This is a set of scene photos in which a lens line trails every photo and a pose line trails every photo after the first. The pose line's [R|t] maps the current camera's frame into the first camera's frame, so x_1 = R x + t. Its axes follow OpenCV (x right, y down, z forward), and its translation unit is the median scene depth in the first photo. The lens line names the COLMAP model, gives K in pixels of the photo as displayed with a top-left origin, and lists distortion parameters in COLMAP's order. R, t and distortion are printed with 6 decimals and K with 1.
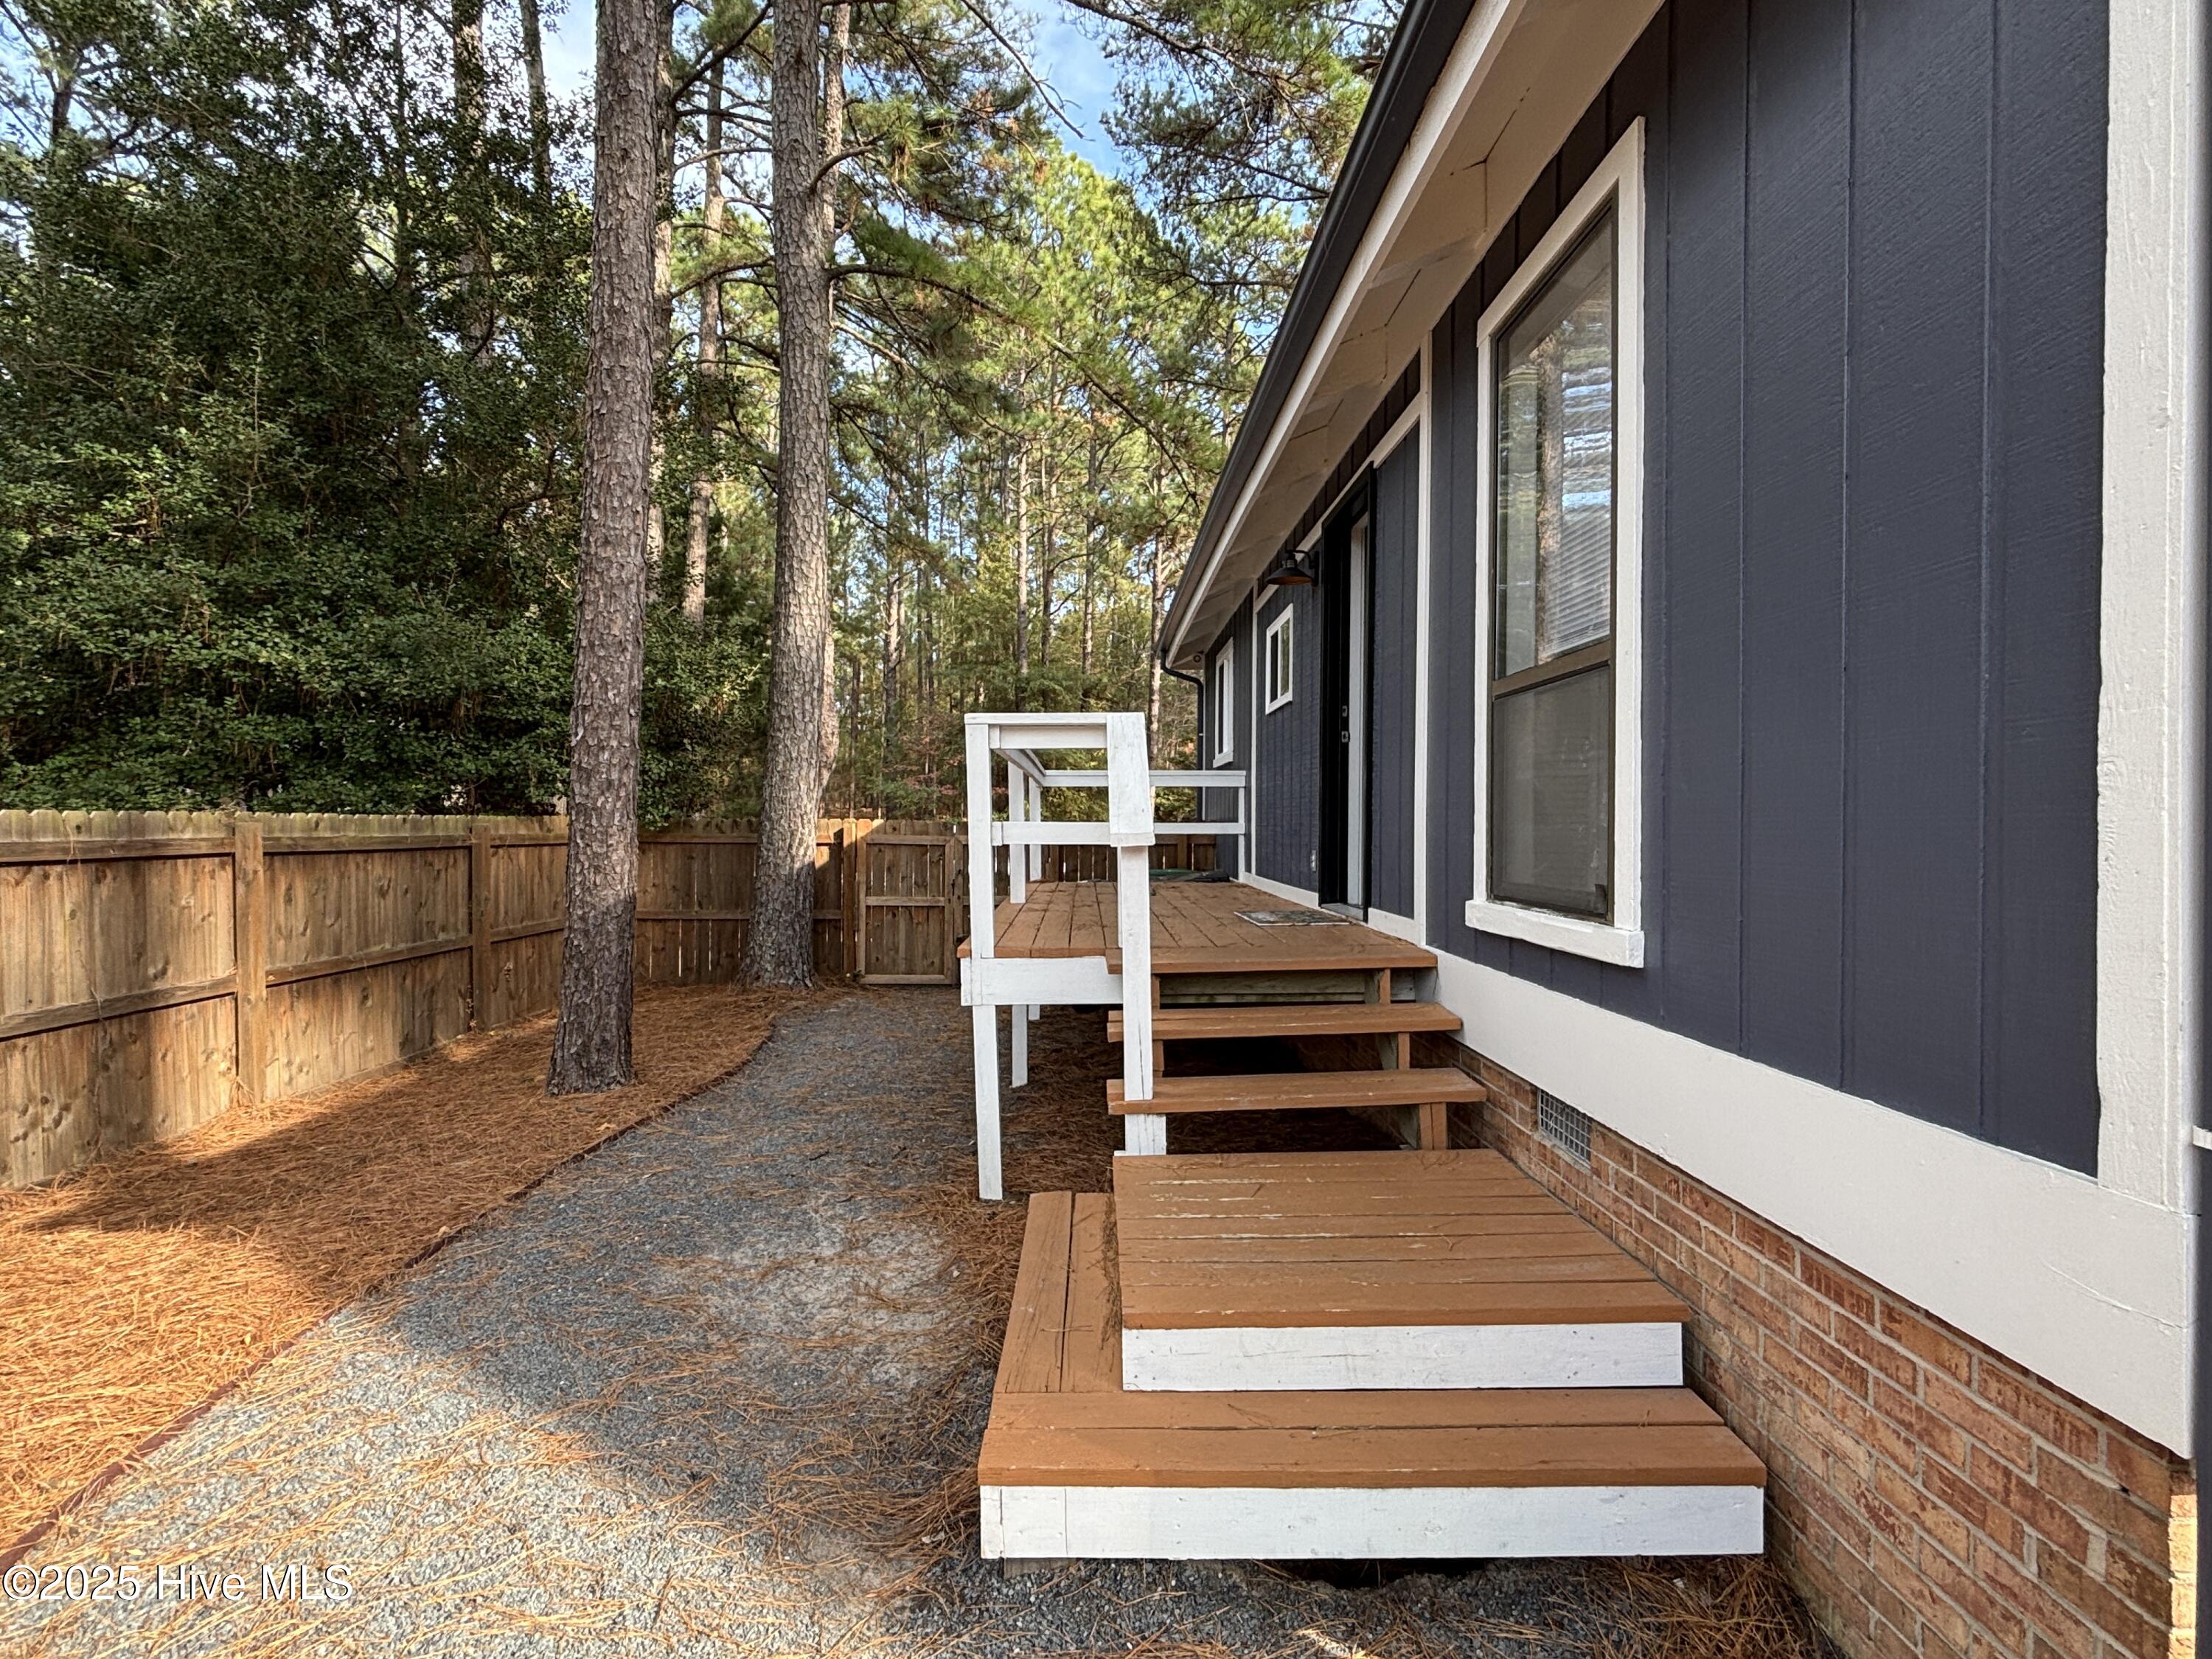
lens RADIAL K [[1142.2, 0, 1107.5], [0, 1142.2, 825.4], [0, 0, 1]] dist [0.017979, -0.002864]
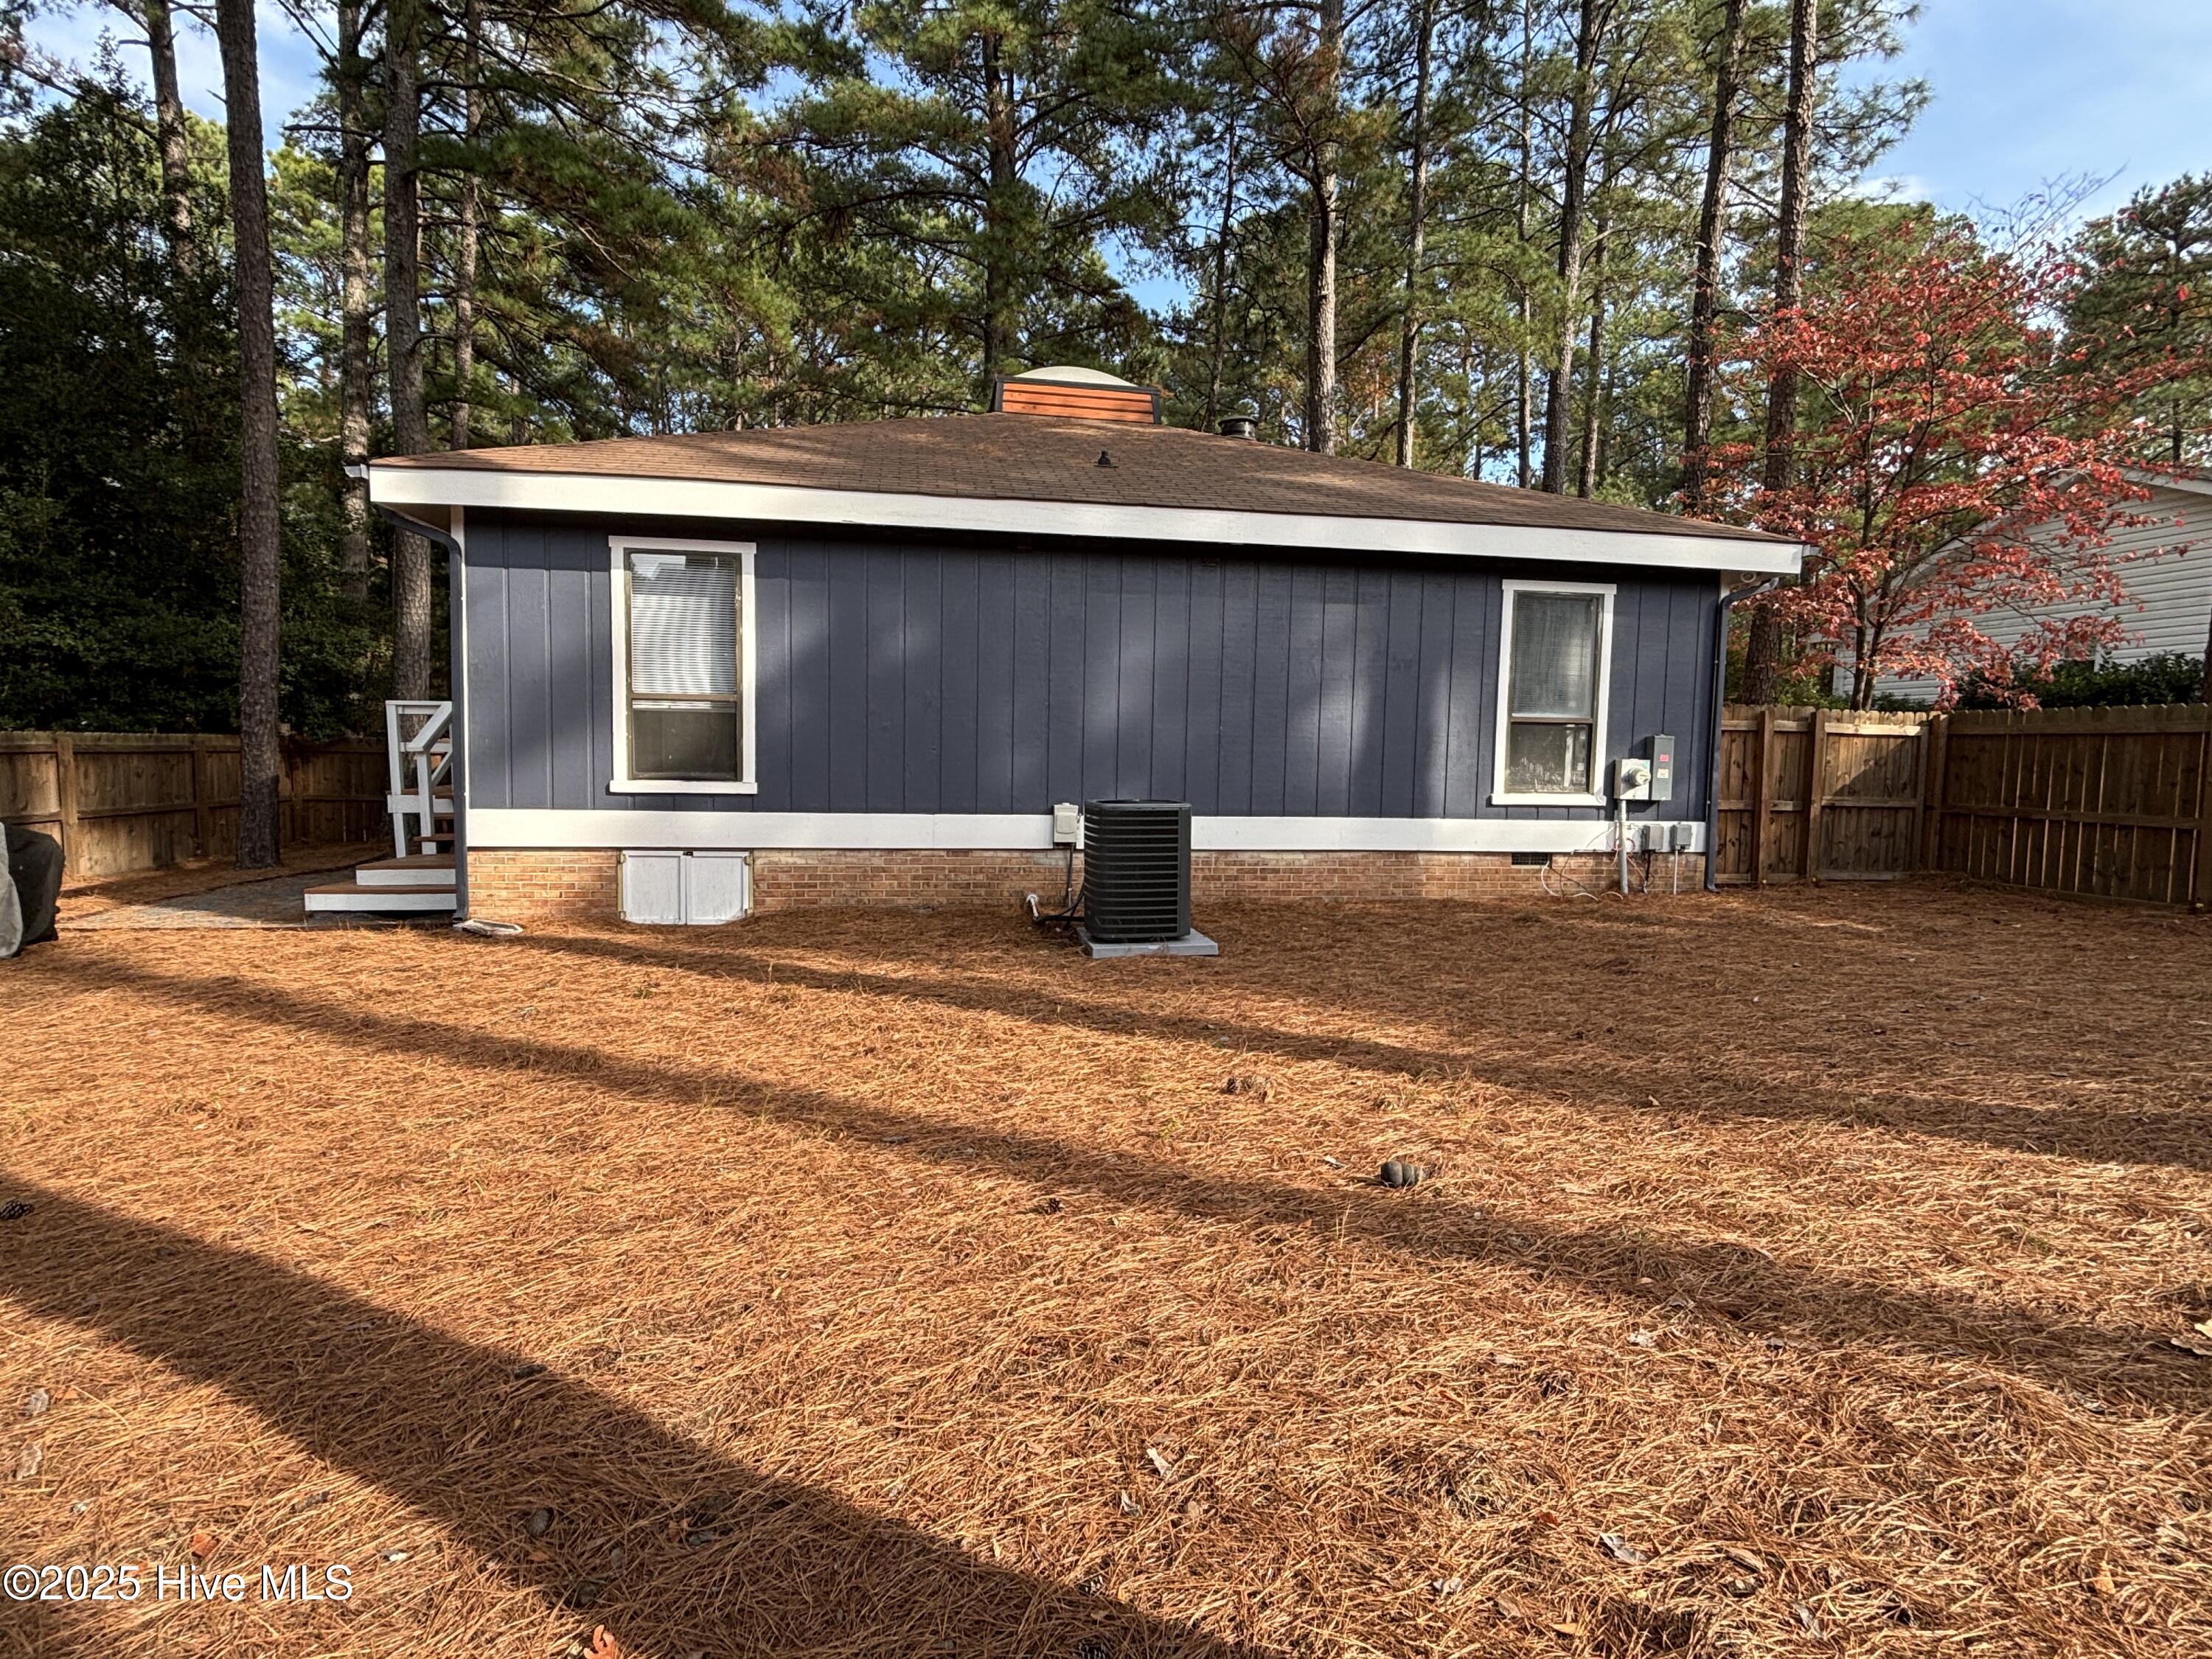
lens RADIAL K [[1142.2, 0, 1107.3], [0, 1142.2, 837.6], [0, 0, 1]] dist [0.017979, -0.002864]
pose [[0.990504, 0.001731, 0.137470, 0.604976], [-0.012480, 0.996924, 0.077370, -0.005566], [-0.136913, -0.078351, 0.987480, -0.971138]]
